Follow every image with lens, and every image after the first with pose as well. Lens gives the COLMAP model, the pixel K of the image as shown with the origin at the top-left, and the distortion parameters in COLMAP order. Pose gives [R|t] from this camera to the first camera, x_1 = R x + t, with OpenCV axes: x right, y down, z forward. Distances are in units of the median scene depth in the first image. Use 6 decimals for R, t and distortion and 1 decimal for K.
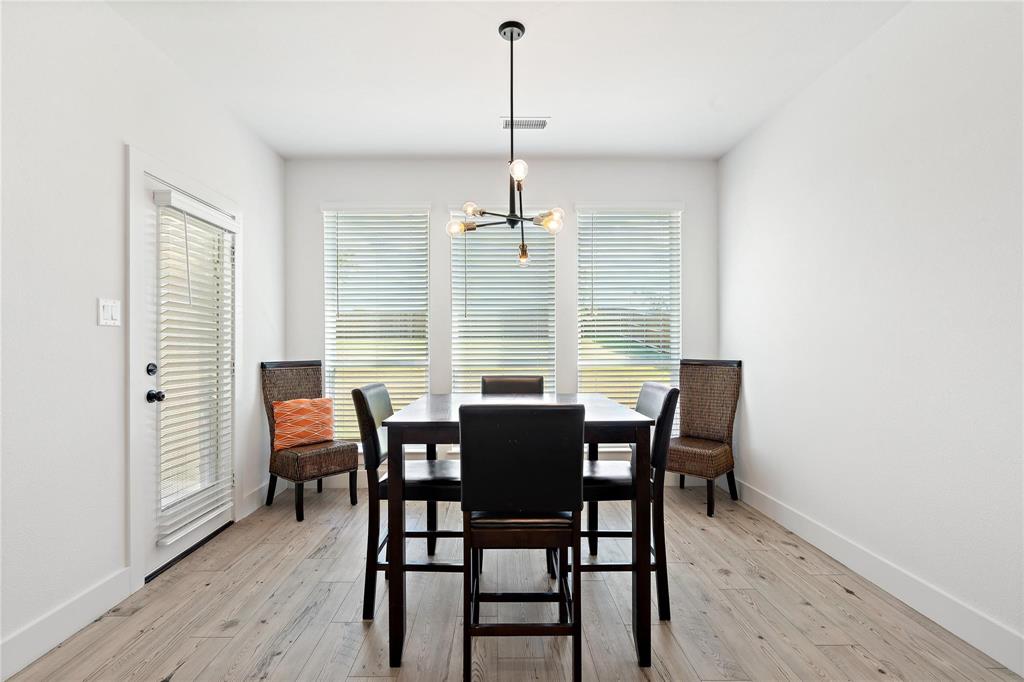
lens RADIAL K [[461.4, 0, 507.2], [0, 461.4, 343.8], [0, 0, 1]] dist [-0.005197, 0.000206]
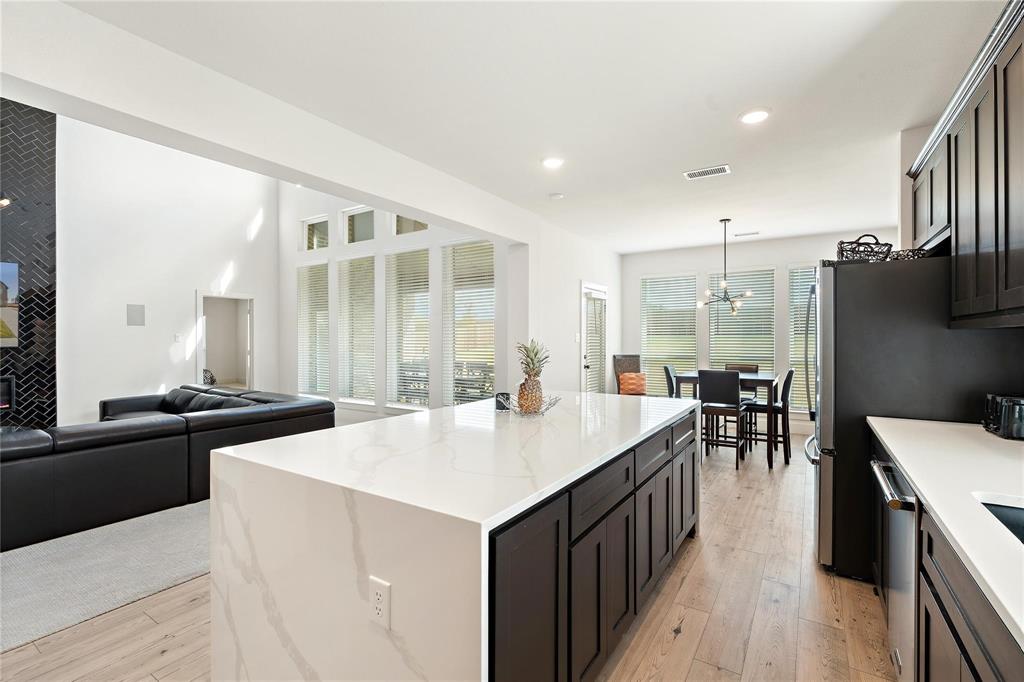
lens RADIAL K [[461.4, 0, 514.2], [0, 461.4, 338.7], [0, 0, 1]] dist [-0.005197, 0.000206]
pose [[0.834109, 0.001437, -0.551598, 0.324407], [-0.000429, 0.999998, 0.001956, -0.048688], [0.551600, -0.001395, 0.834108, -1.259662]]
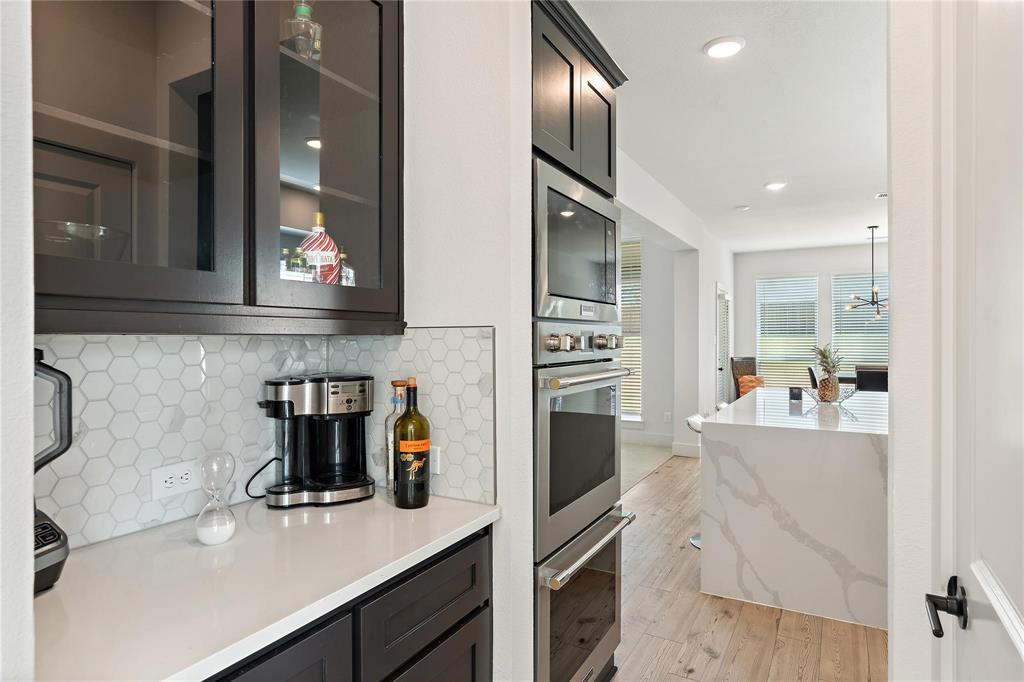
lens RADIAL K [[574.3, 0, 514.9], [0, 574.3, 338.1], [0, 0, 1]] dist [0.001535, 0.005223]
pose [[0.867513, 0.001102, -0.497413, -0.094892], [-0.000455, 0.999999, 0.001421, -0.060987], [0.497414, -0.001006, 0.867513, -2.076438]]
